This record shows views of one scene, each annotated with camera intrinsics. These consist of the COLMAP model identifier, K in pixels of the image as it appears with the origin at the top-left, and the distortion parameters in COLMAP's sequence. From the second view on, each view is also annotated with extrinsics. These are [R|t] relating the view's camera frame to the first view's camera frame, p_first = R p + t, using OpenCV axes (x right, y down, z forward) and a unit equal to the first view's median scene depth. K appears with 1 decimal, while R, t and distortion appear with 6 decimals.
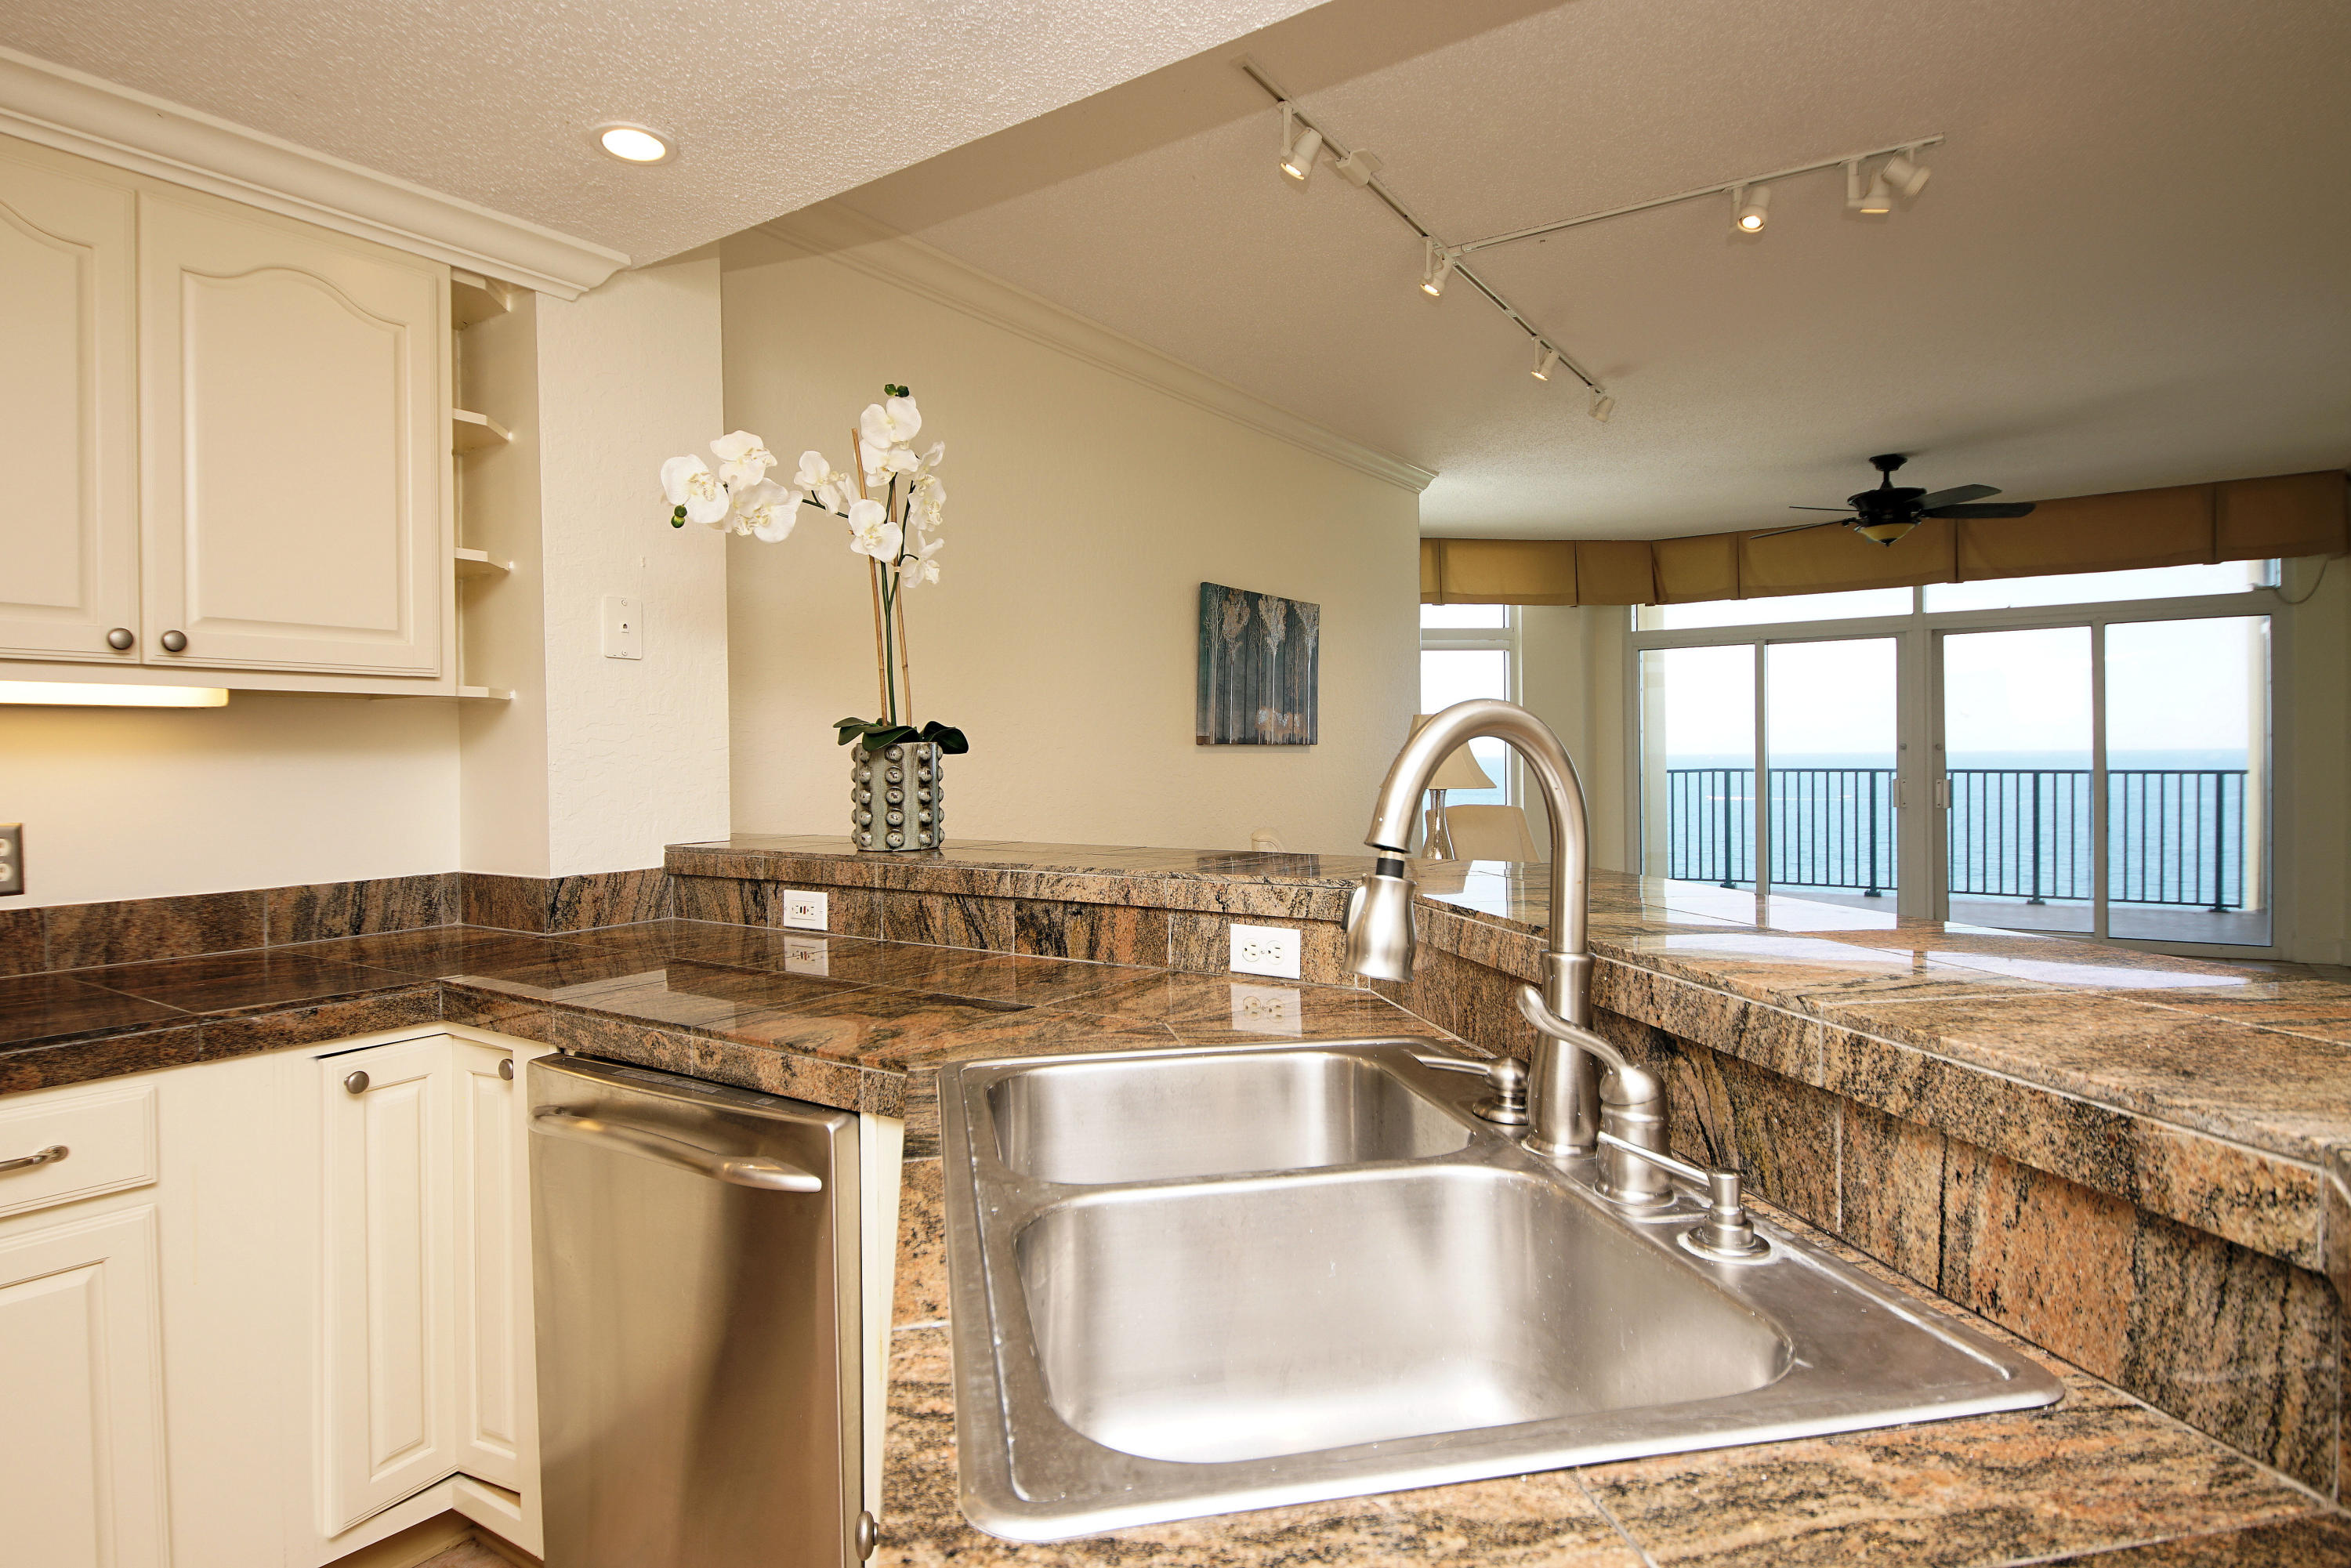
lens RADIAL K [[1260.6, 0, 1154.4], [0, 1260.6, 769.1], [0, 0, 1]] dist [0.040131, -0.039023]
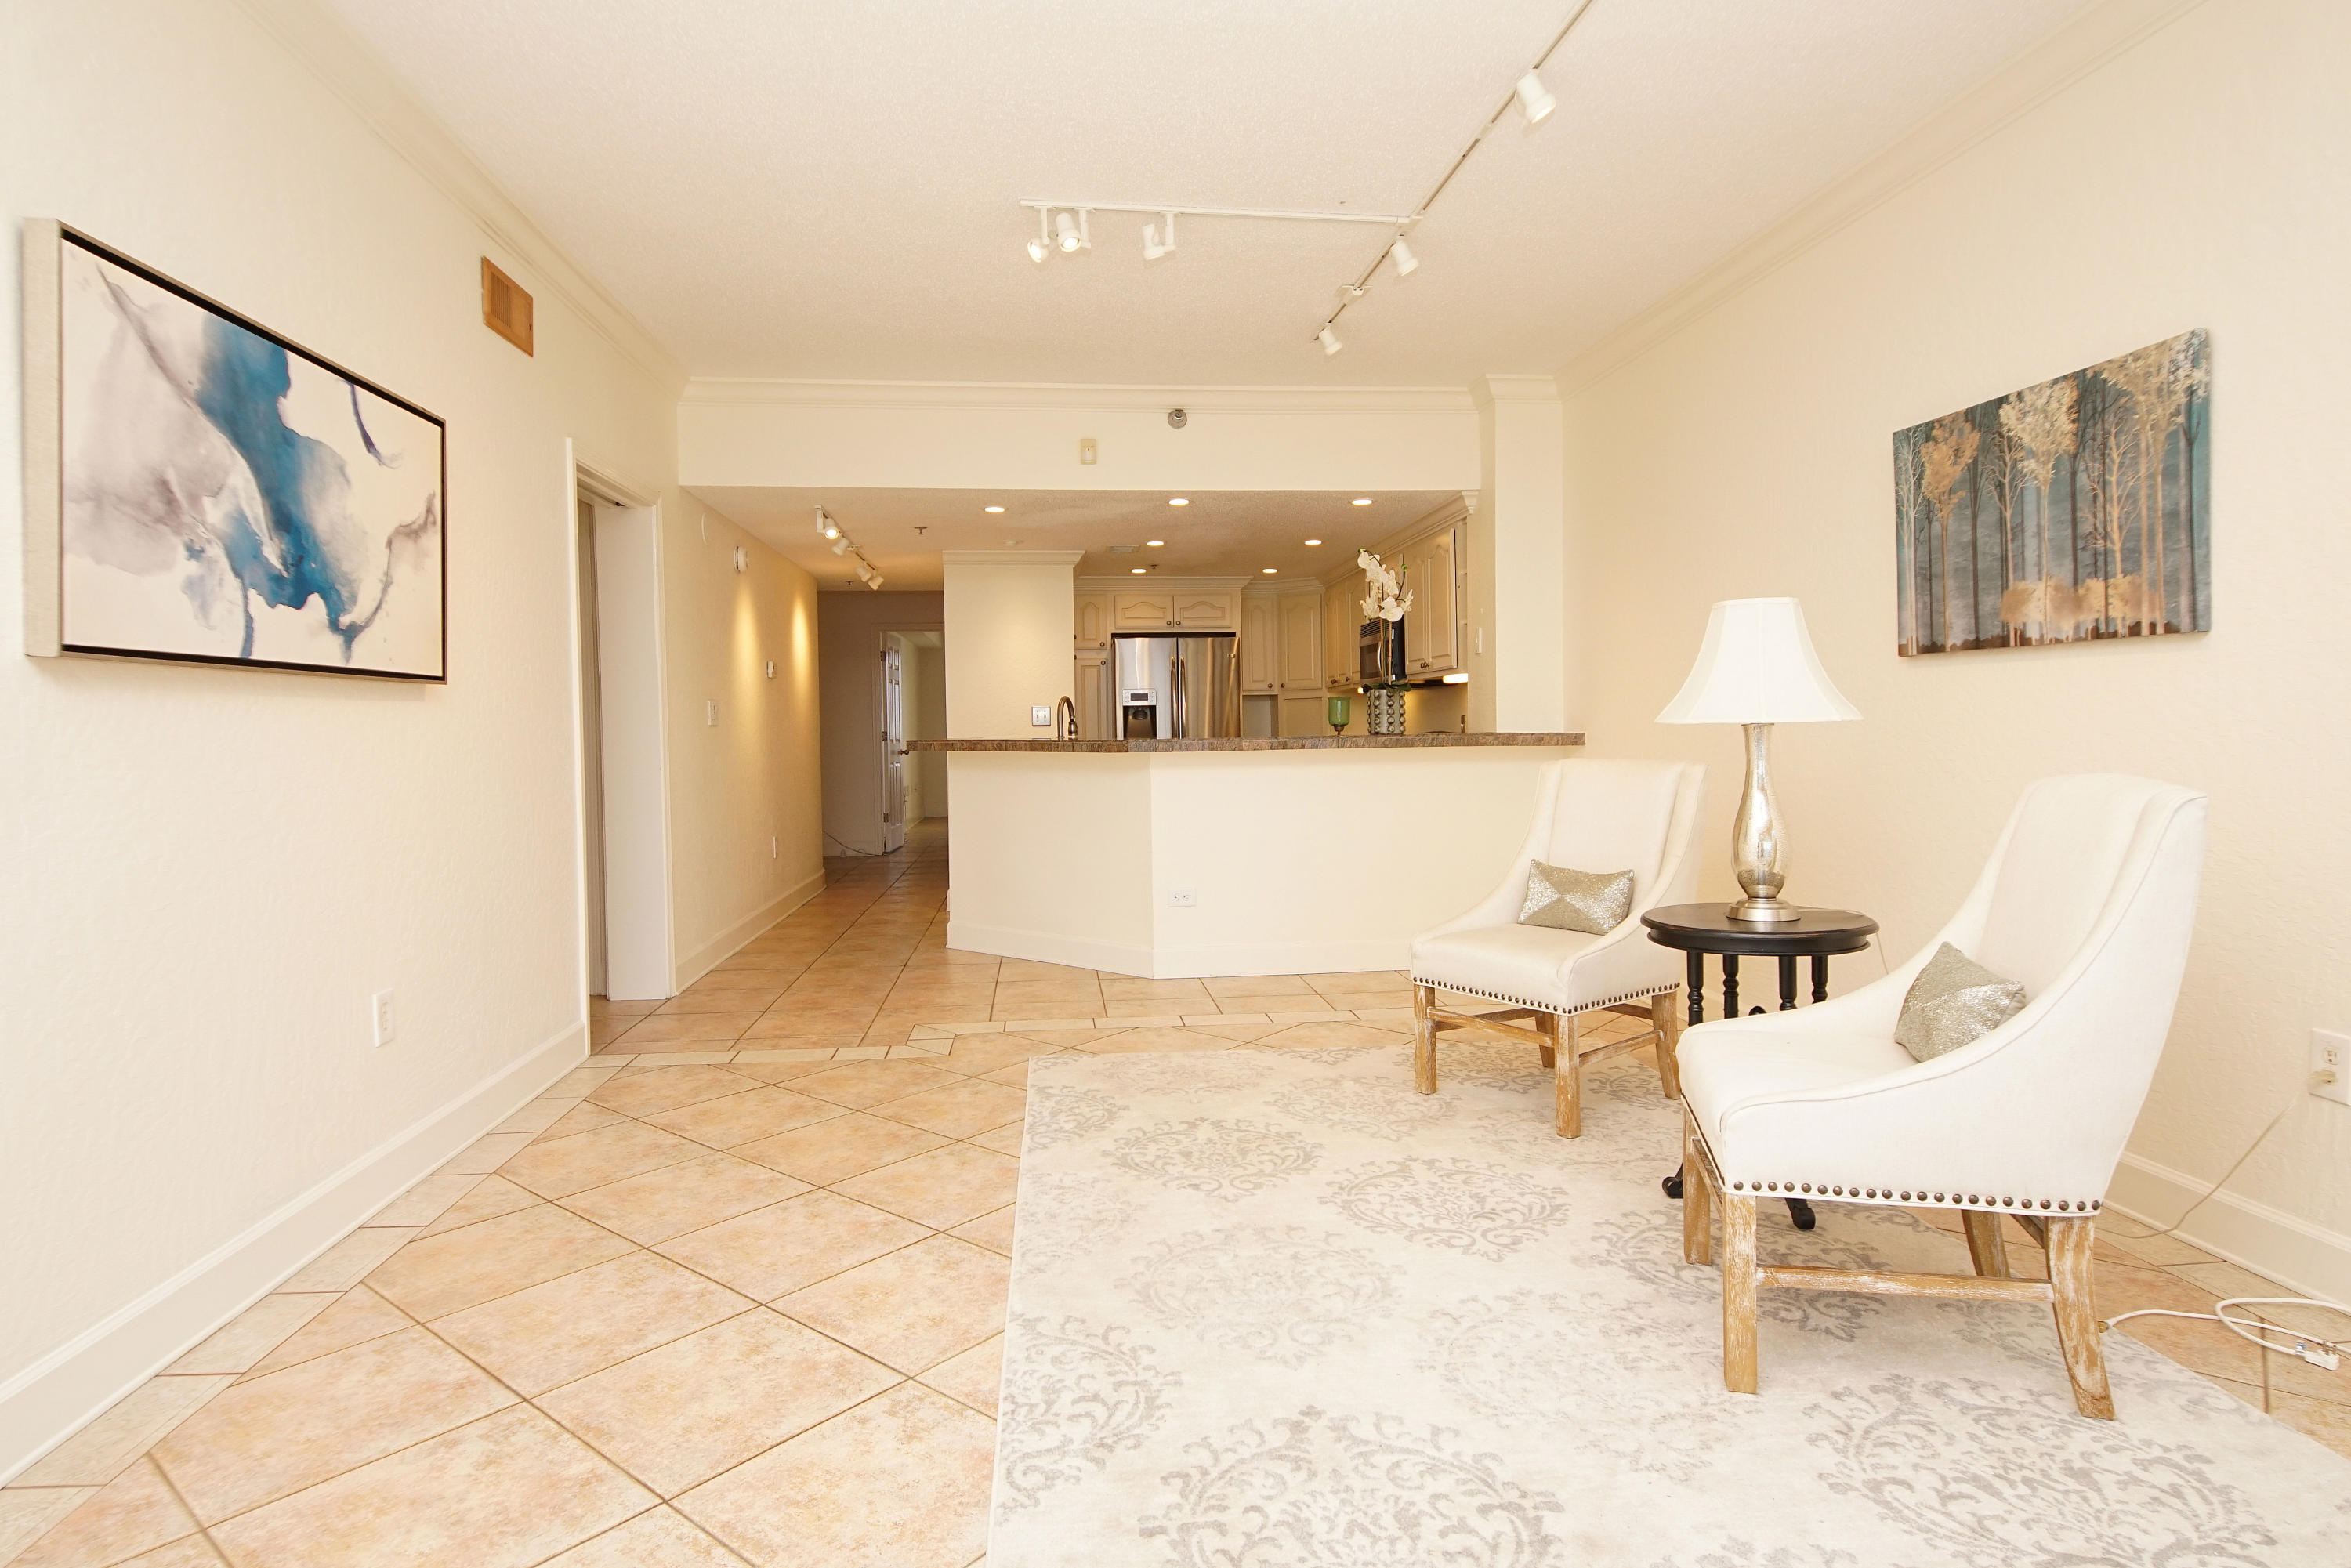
lens RADIAL K [[1260.6, 0, 1154.4], [0, 1260.6, 769.1], [0, 0, 1]] dist [0.040131, -0.039023]
pose [[-0.764544, 0.043301, -0.643116, 1.686663], [0.015484, 0.998687, 0.048835, 0.006084], [0.644386, 0.027379, -0.764210, 2.572186]]
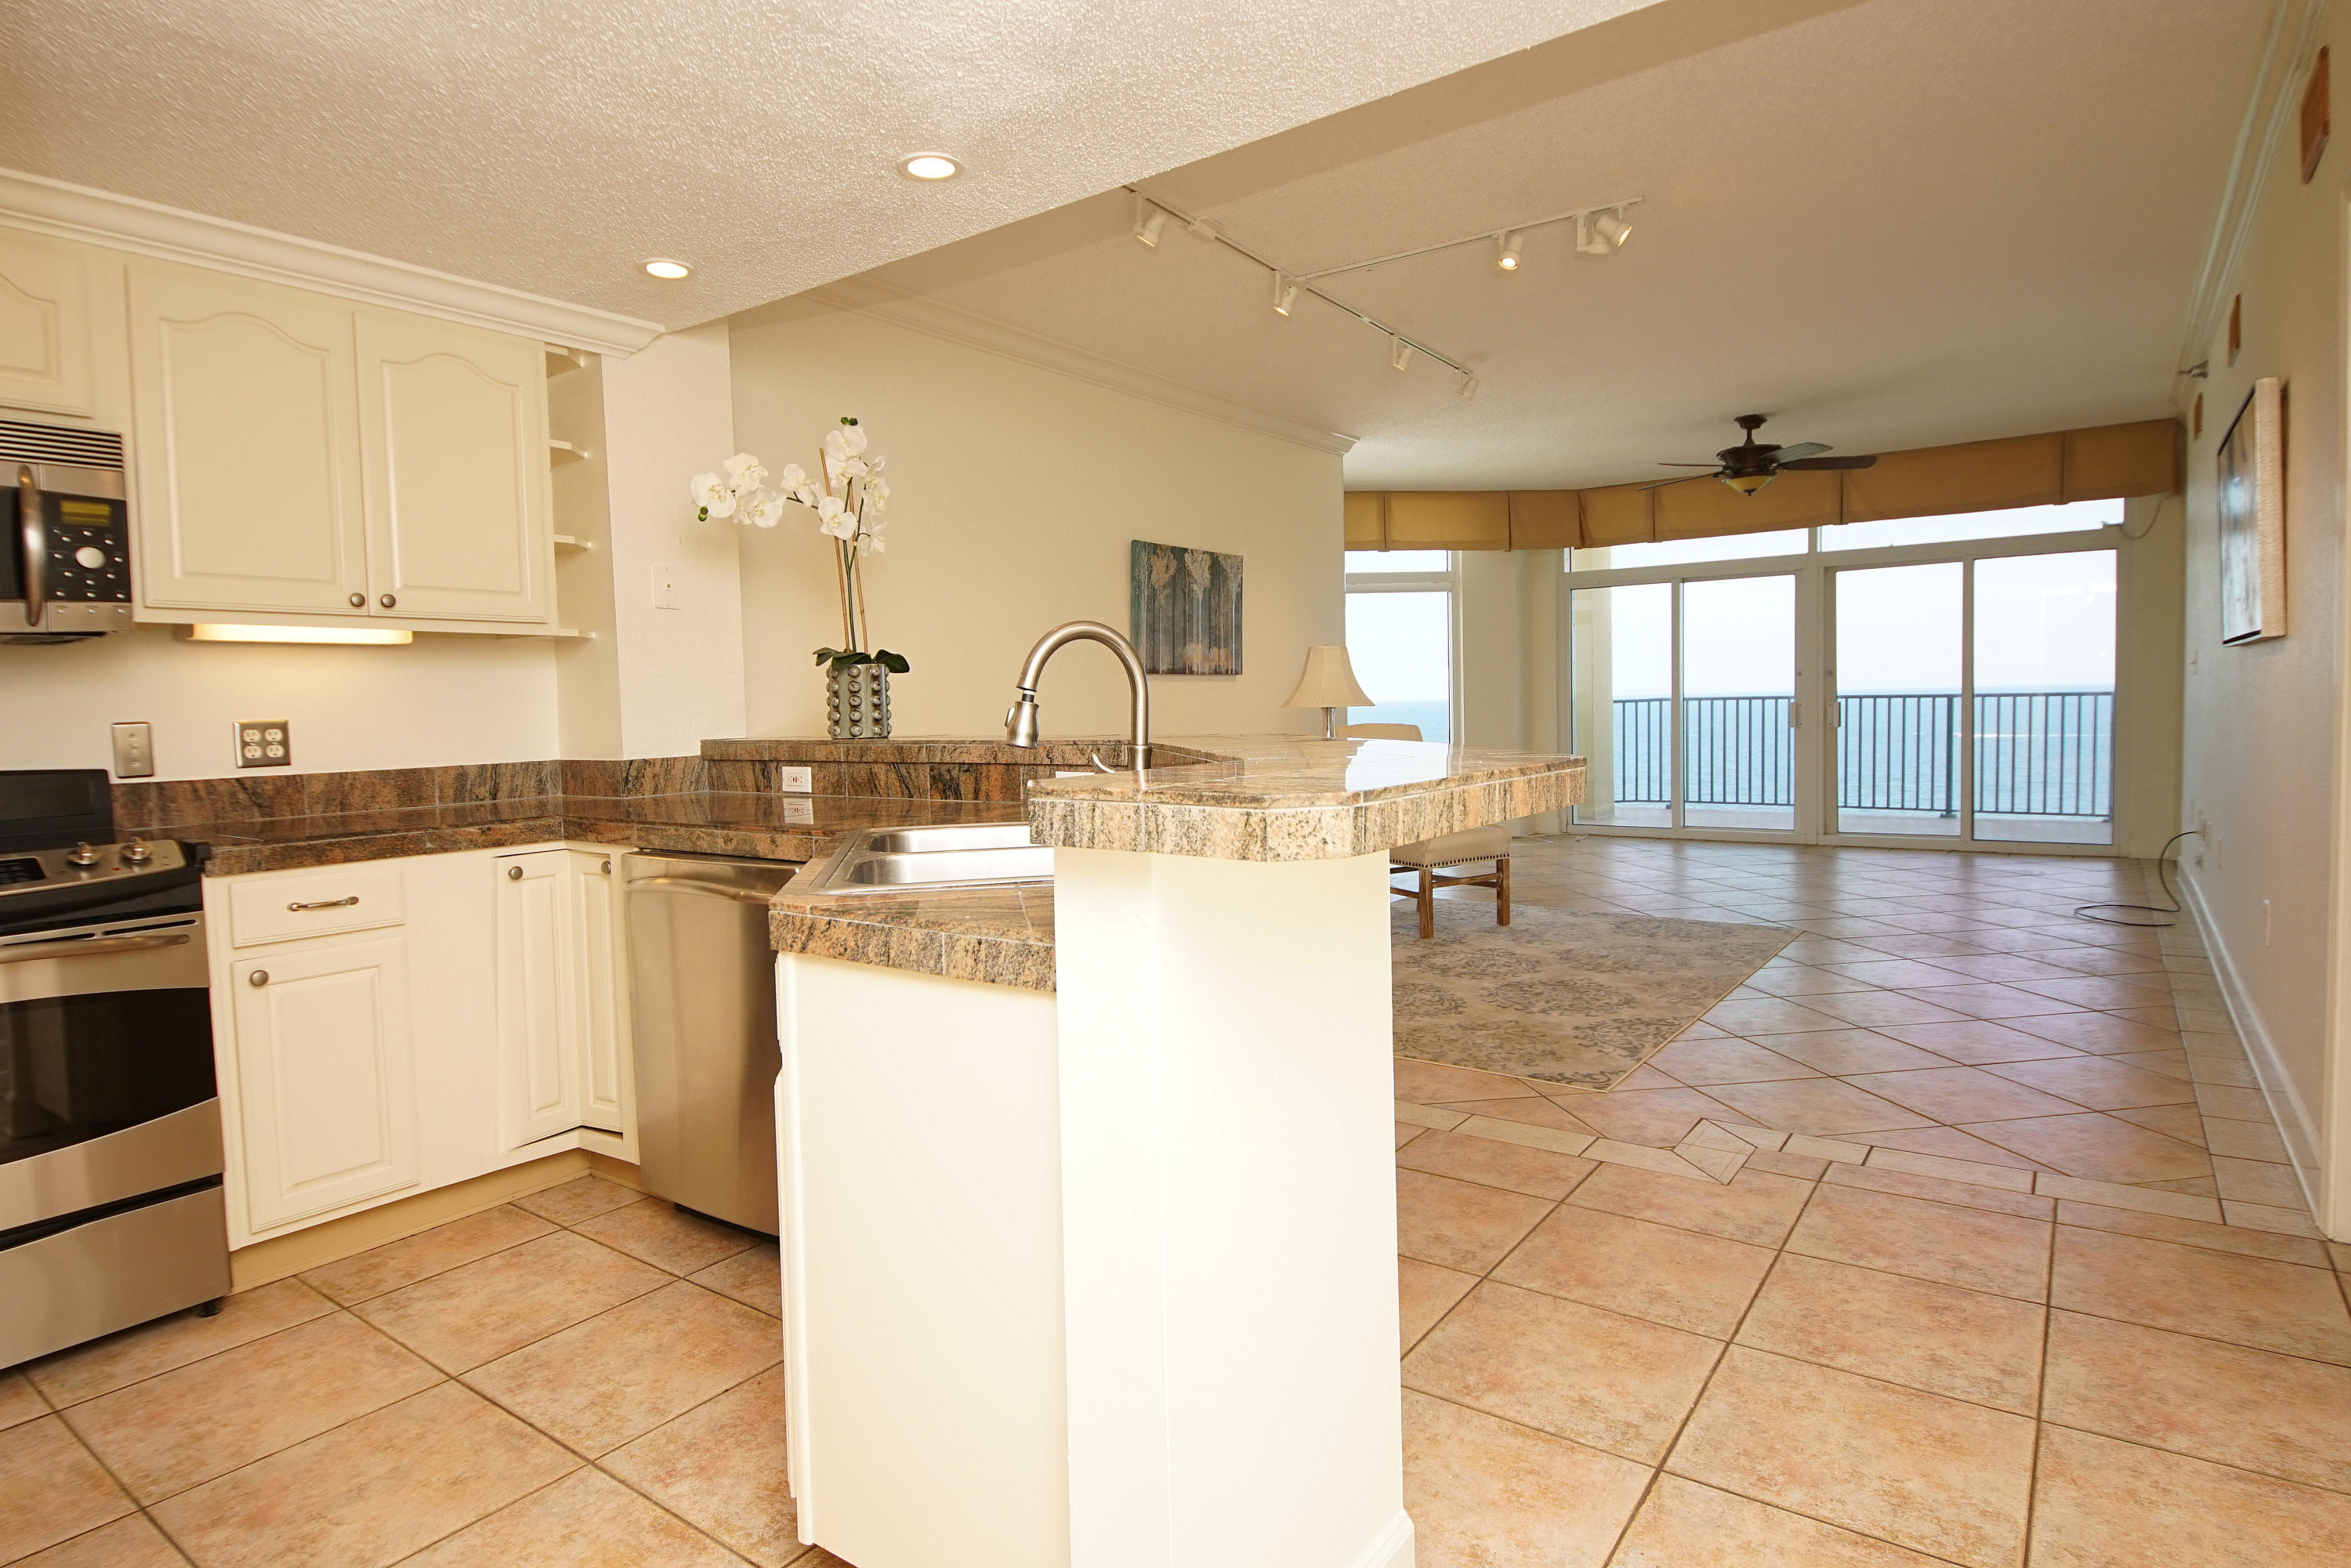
lens RADIAL K [[1260.6, 0, 1154.4], [0, 1260.6, 769.1], [0, 0, 1]] dist [0.040131, -0.039023]
pose [[0.999630, -0.011231, -0.024758, 0.172569], [0.012280, 0.999015, 0.042642, 0.041514], [0.024255, -0.042931, 0.998784, -0.446780]]
